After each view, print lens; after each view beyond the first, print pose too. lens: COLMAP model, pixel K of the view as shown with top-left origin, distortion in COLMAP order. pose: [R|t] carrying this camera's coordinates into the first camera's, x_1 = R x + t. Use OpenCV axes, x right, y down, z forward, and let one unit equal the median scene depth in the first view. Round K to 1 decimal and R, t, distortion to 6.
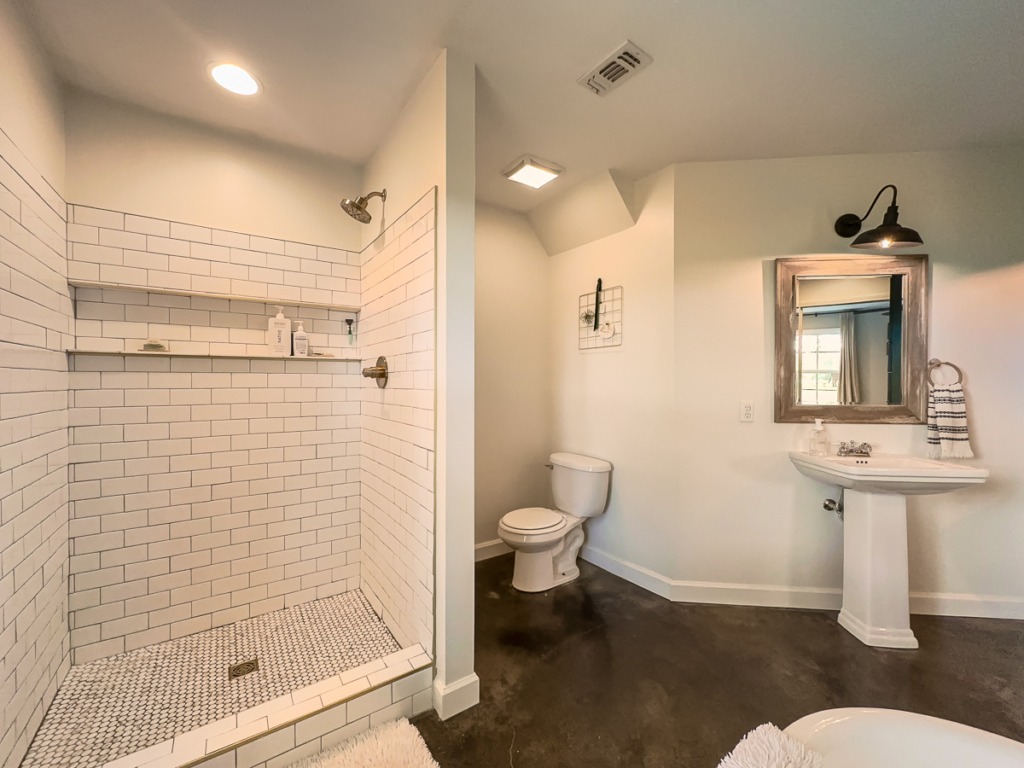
lens RADIAL K [[413.4, 0, 510.1], [0, 413.4, 382.4], [0, 0, 1]] dist [0.000100, 0.000367]
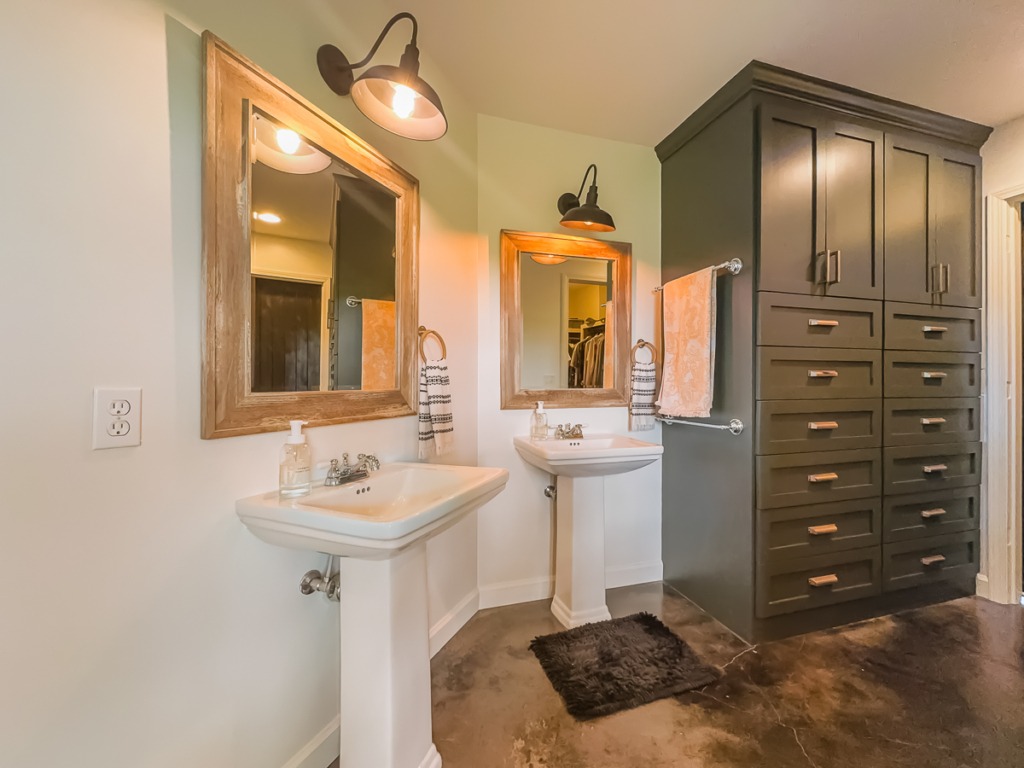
lens RADIAL K [[413.4, 0, 510.1], [0, 413.4, 382.4], [0, 0, 1]] dist [0.000100, 0.000367]
pose [[0.328009, -0.005267, 0.944660, 0.372022], [0.002196, 0.999986, 0.004813, 0.041952], [-0.944672, 0.000496, 0.328016, 0.607074]]
